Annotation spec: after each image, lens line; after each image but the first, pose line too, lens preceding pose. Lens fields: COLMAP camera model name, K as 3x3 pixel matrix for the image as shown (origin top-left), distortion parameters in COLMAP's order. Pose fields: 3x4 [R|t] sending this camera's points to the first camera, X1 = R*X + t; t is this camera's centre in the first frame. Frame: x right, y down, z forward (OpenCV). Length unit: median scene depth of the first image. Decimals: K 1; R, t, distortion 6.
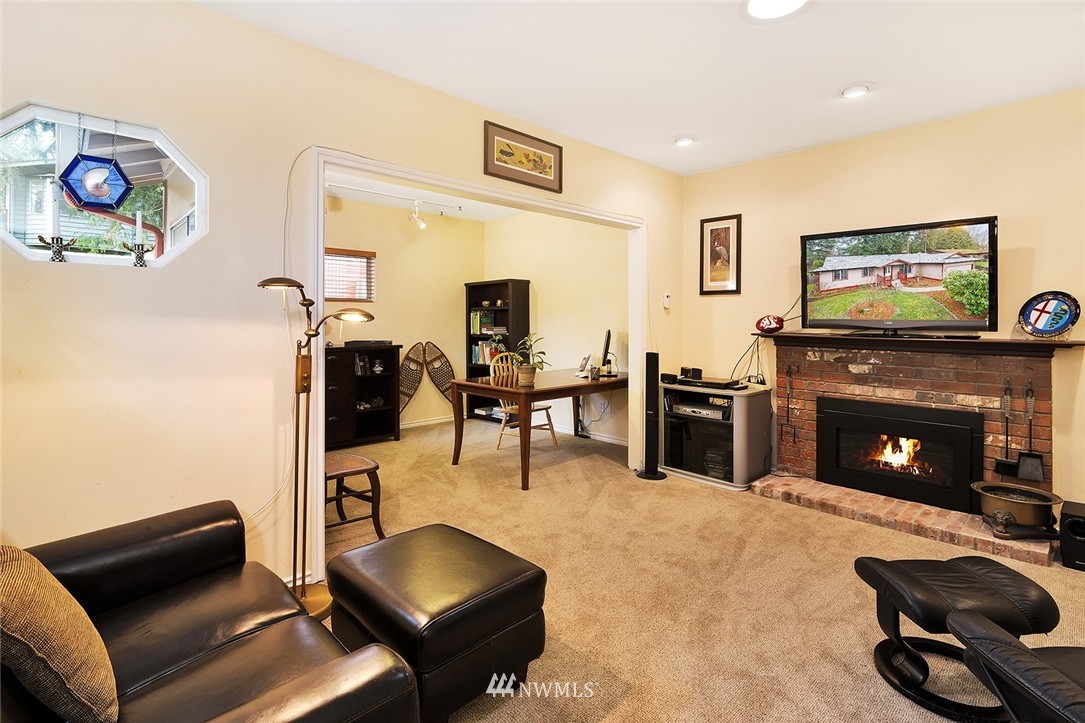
lens RADIAL K [[539.4, 0, 541.7], [0, 539.4, 316.4], [0, 0, 1]] dist [-0.000375, 0.000044]
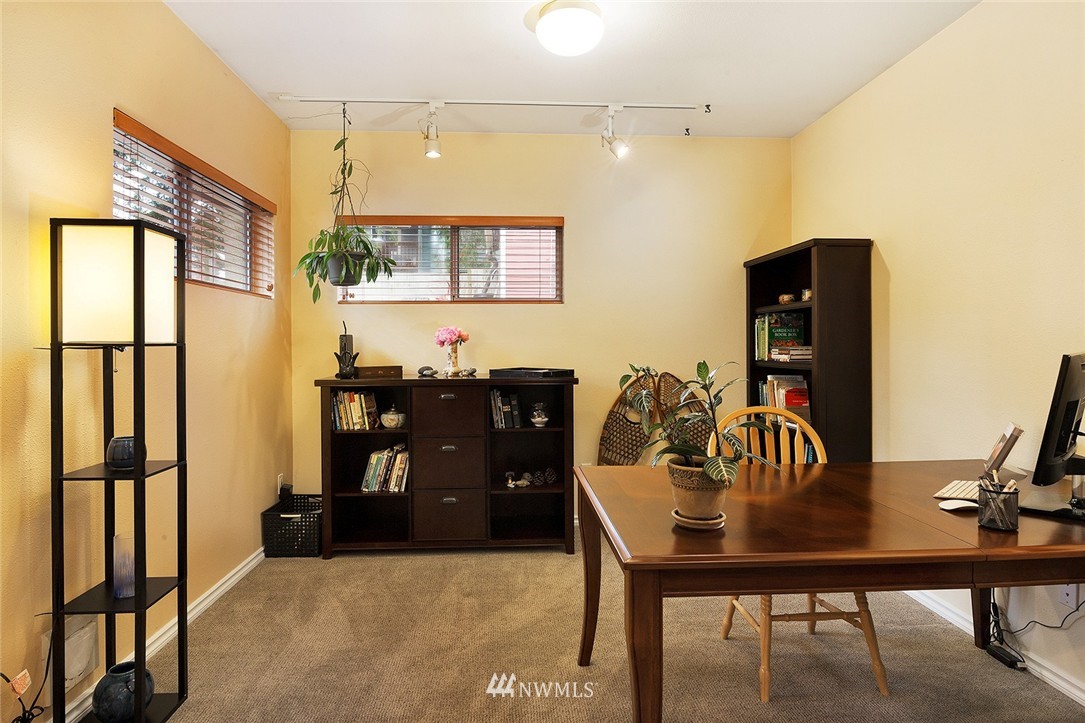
lens RADIAL K [[601.0, 0, 543.1], [0, 601.0, 342.1], [0, 0, 1]] dist [0.000734, 0.000618]
pose [[0.756988, 0.000213, -0.653429, 0.096630], [0.008292, 0.999916, 0.009933, 0.009022], [0.653376, -0.012938, 0.756923, 0.460648]]
